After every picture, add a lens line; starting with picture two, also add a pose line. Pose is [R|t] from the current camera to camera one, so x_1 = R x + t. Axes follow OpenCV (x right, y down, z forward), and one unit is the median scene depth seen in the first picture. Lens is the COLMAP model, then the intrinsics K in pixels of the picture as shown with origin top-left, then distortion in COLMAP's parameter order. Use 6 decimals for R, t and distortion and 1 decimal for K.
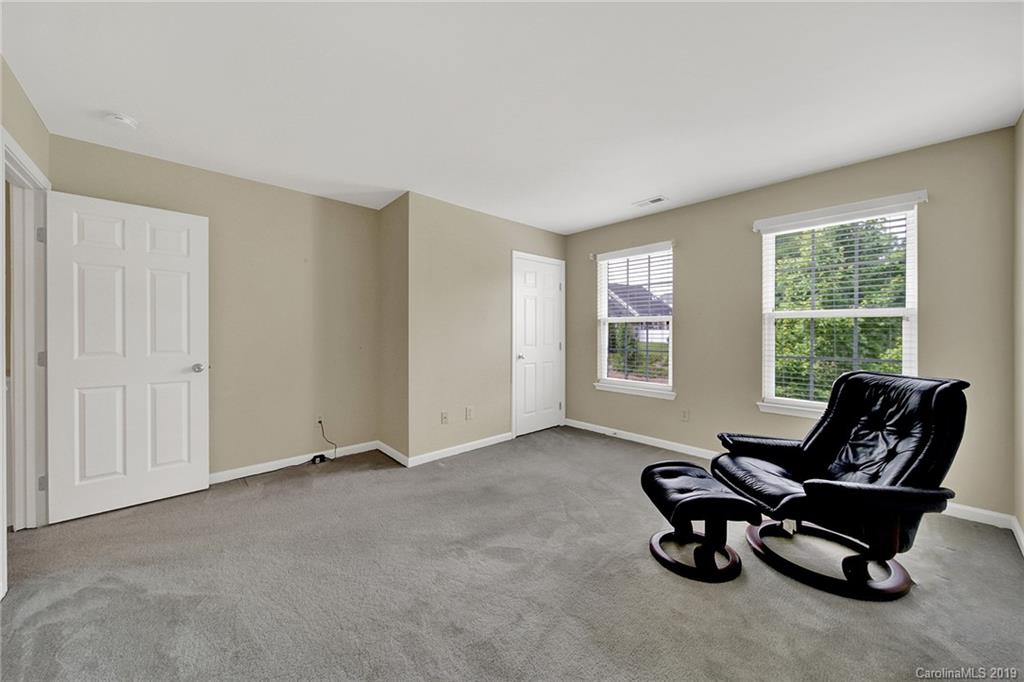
lens RADIAL K [[365.6, 0, 510.1], [0, 365.6, 336.1], [0, 0, 1]] dist [-0.006833, 0.000237]
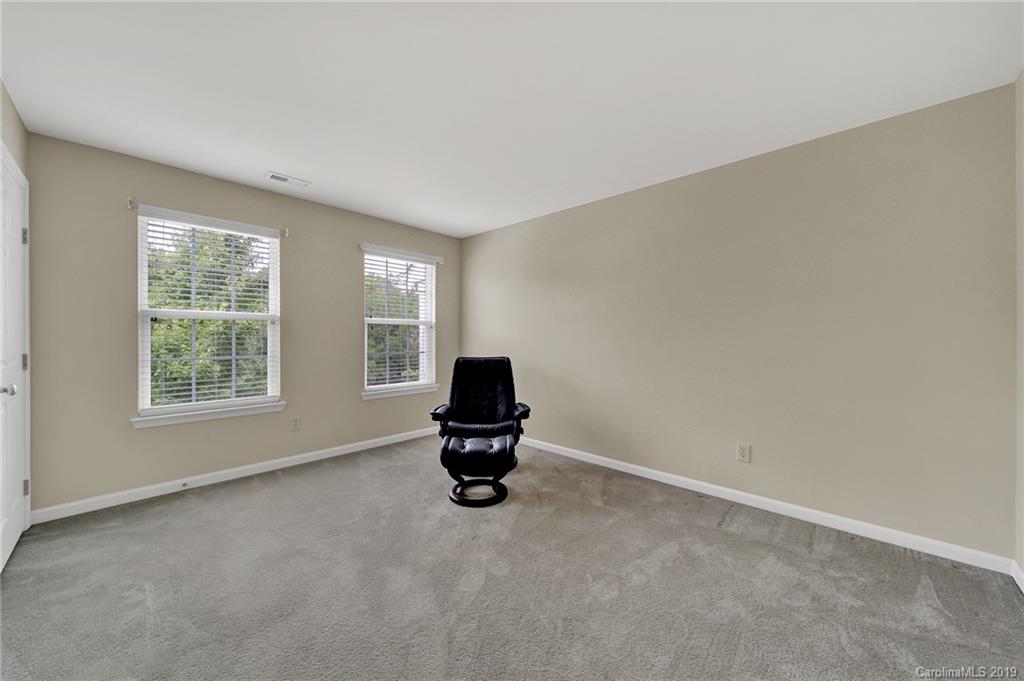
lens RADIAL K [[365.6, 0, 511.1], [0, 365.6, 338.7], [0, 0, 1]] dist [-0.006833, 0.000237]
pose [[-0.079654, -0.008054, 0.996790, -0.432551], [0.002584, 0.999962, 0.008286, -0.004438], [-0.996819, 0.003236, -0.079630, 0.472968]]
